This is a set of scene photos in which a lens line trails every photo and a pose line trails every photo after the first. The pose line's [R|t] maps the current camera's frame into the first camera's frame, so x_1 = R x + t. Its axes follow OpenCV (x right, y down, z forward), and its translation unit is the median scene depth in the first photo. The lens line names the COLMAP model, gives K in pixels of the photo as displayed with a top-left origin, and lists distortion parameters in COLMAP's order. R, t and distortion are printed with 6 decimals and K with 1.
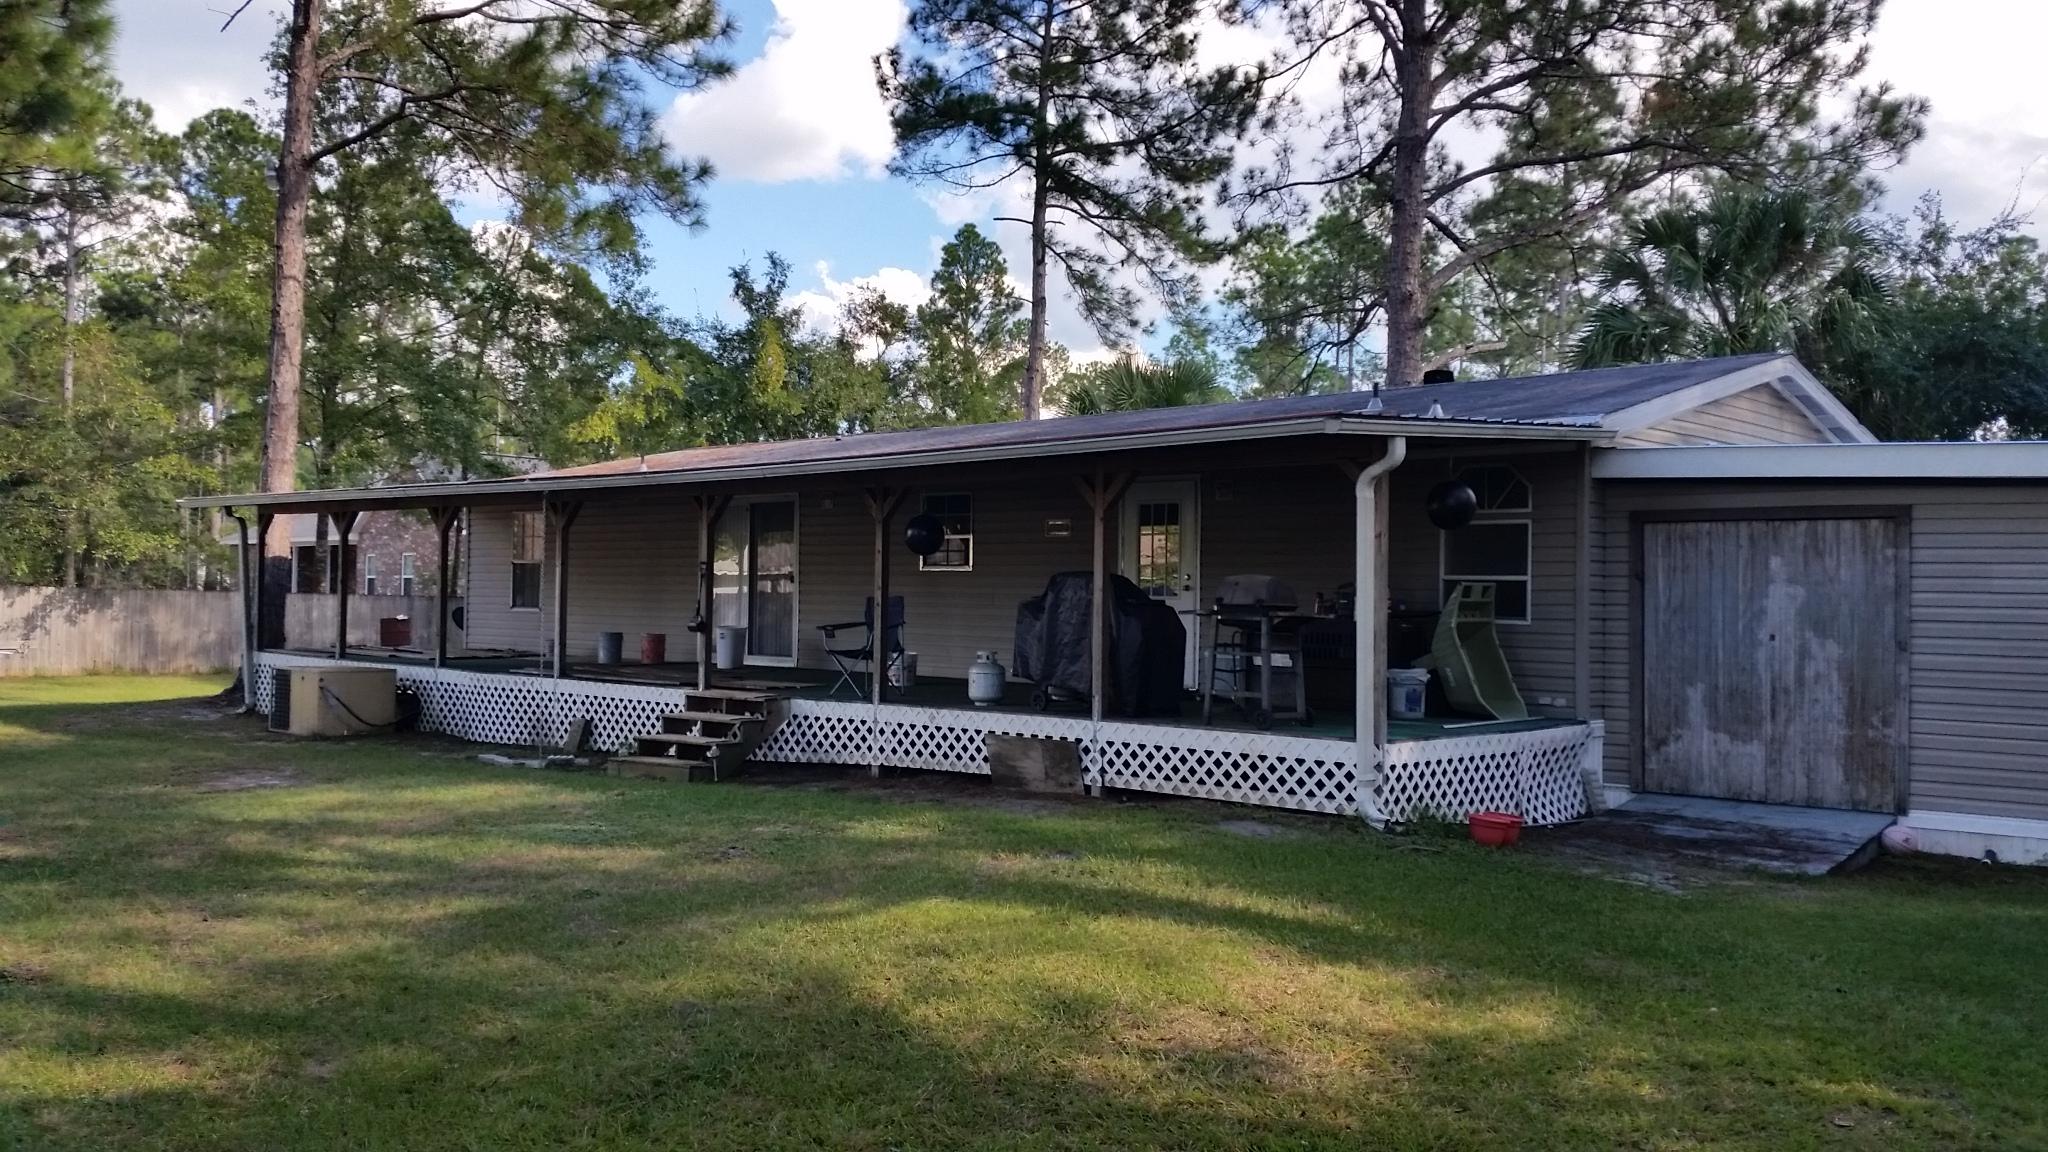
lens RADIAL K [[1723.3, 0, 1024.0], [0, 1723.3, 576.0], [0, 0, 1]] dist [0.182515, -0.439238]
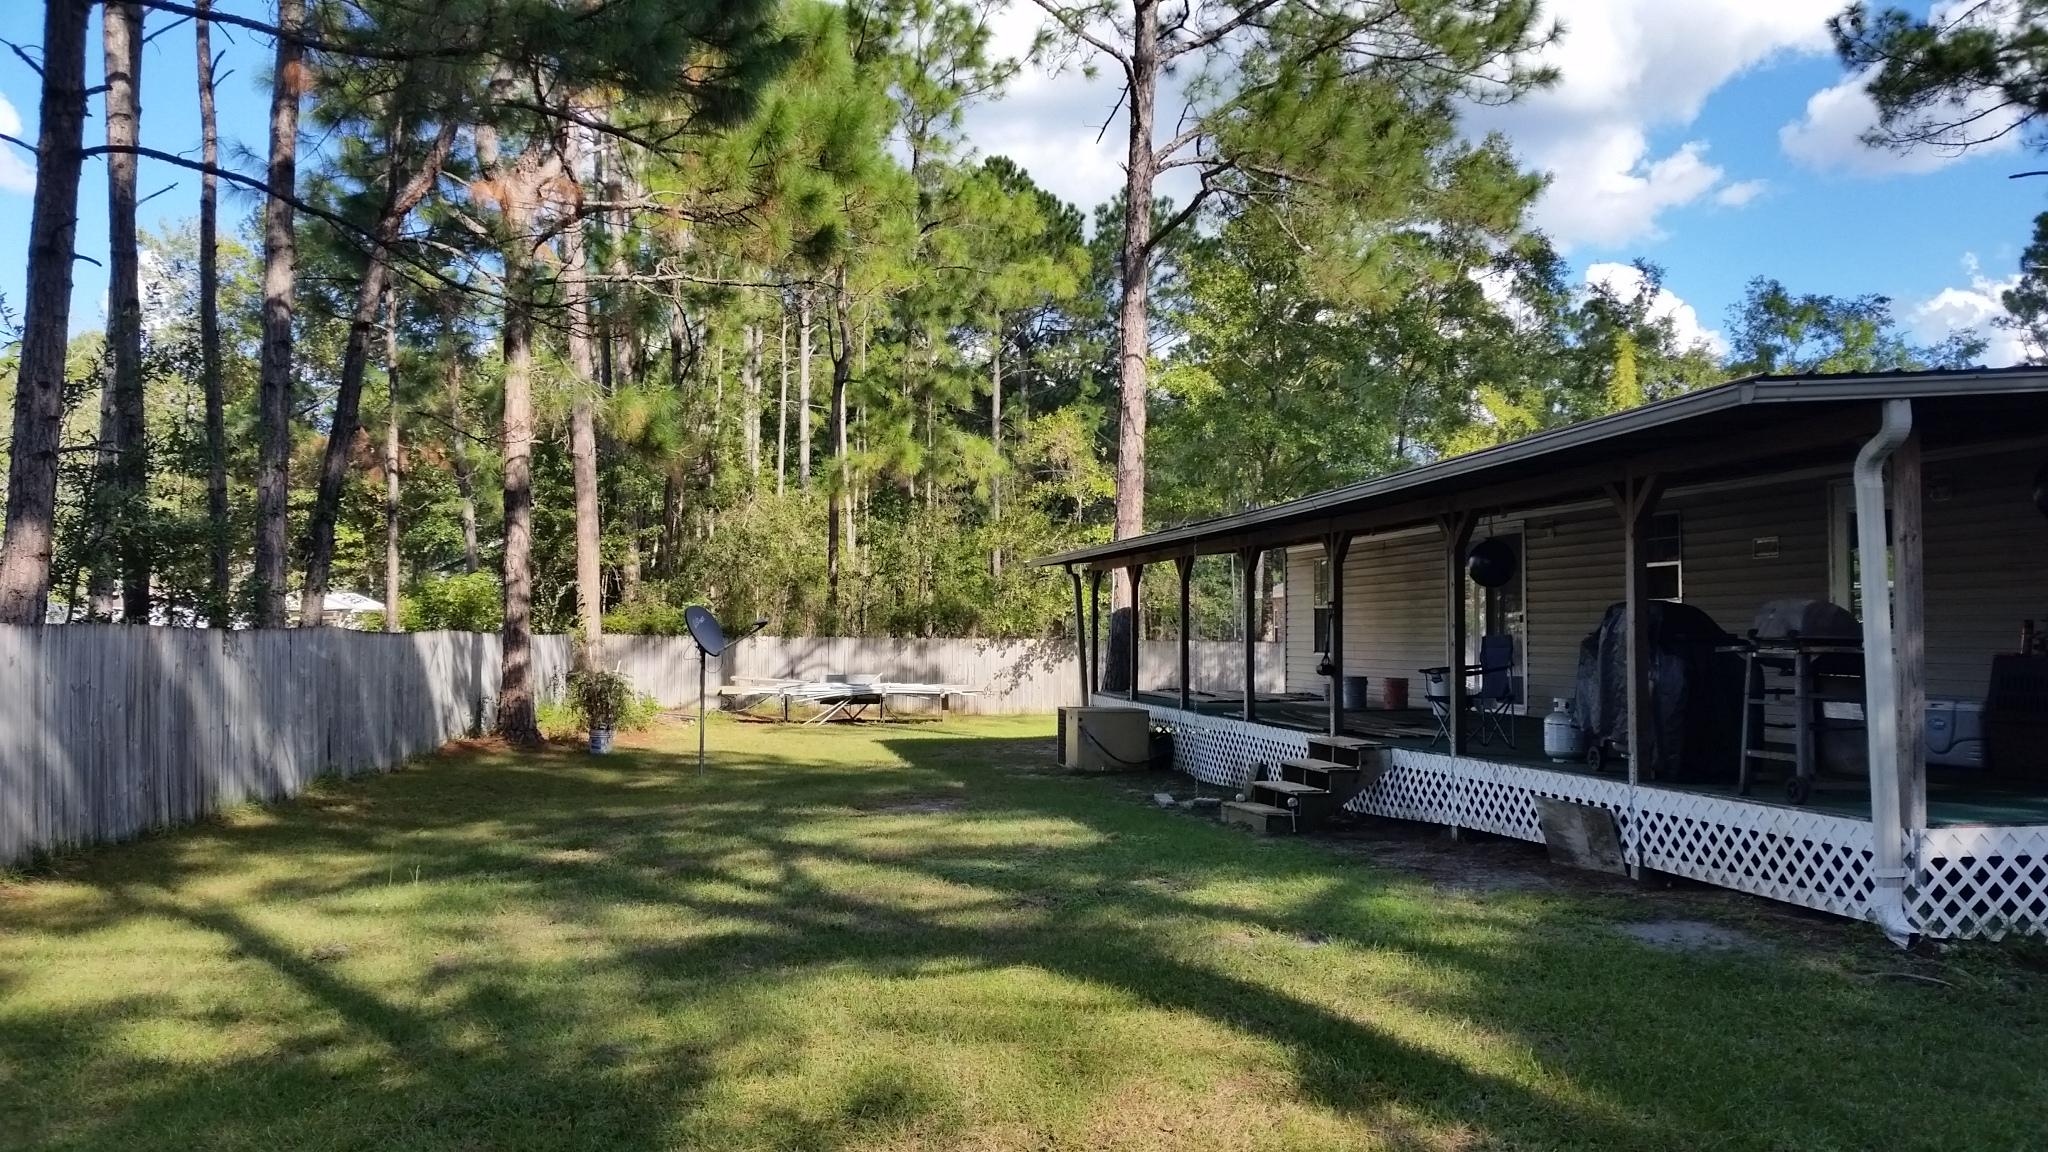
lens RADIAL K [[1721.9, 0, 1028.2], [0, 1721.9, 572.7], [0, 0, 1]] dist [0.129747, -0.288293]
pose [[0.786637, -0.038758, -0.616198, 0.370444], [0.019902, 0.999101, -0.037435, 0.010943], [0.617095, 0.017184, 0.786701, 0.206674]]
